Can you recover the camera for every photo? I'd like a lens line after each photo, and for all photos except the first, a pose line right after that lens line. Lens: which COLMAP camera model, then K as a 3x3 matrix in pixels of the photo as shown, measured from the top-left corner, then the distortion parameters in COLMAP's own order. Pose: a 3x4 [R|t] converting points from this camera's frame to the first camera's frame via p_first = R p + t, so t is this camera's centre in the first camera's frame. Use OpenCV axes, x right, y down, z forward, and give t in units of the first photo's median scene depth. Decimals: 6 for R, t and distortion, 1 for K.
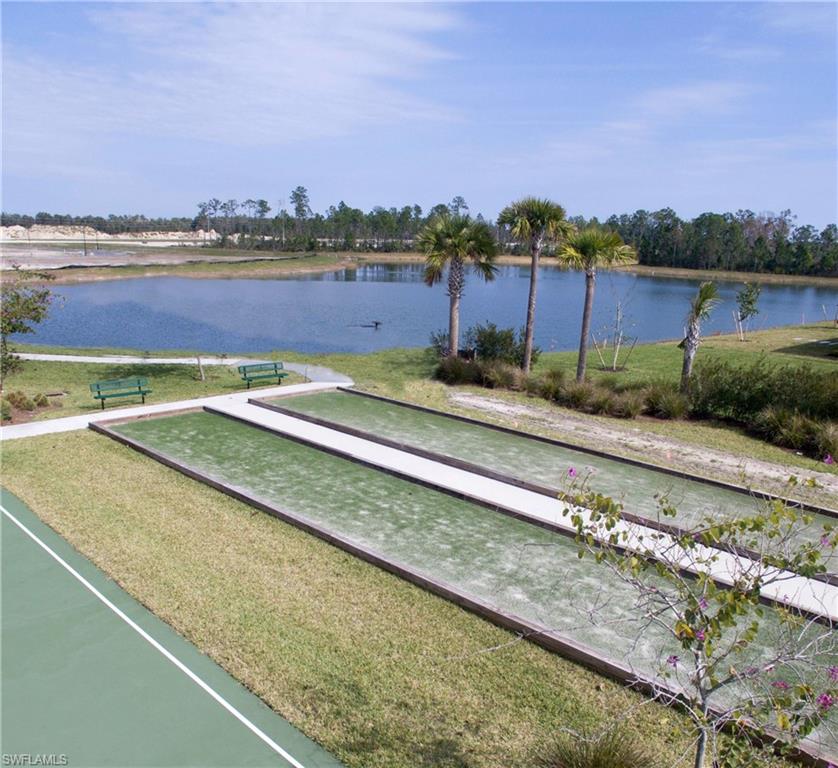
lens RADIAL K [[824.7, 0, 419.0], [0, 824.7, 384.0], [0, 0, 1]] dist [-0.009528, -0.277052]
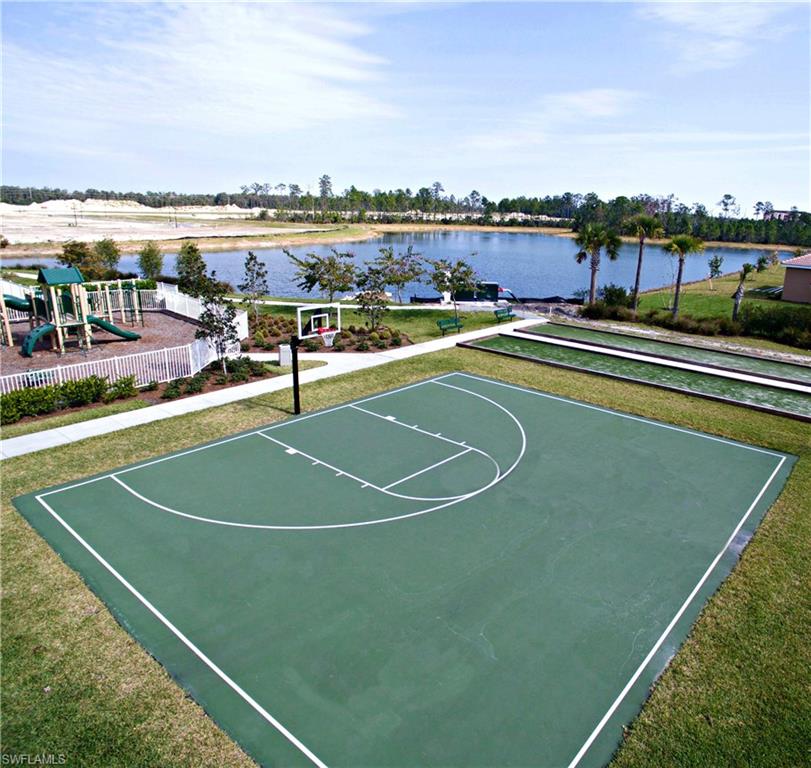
lens RADIAL K [[614.6, 0, 405.5], [0, 614.6, 384.0], [0, 0, 1]] dist [-0.031687, -0.013149]
pose [[0.996402, -0.025950, 0.080687, -0.102277], [0.016959, 0.993766, 0.110187, -0.002640], [-0.083044, -0.108422, 0.990630, -0.065477]]
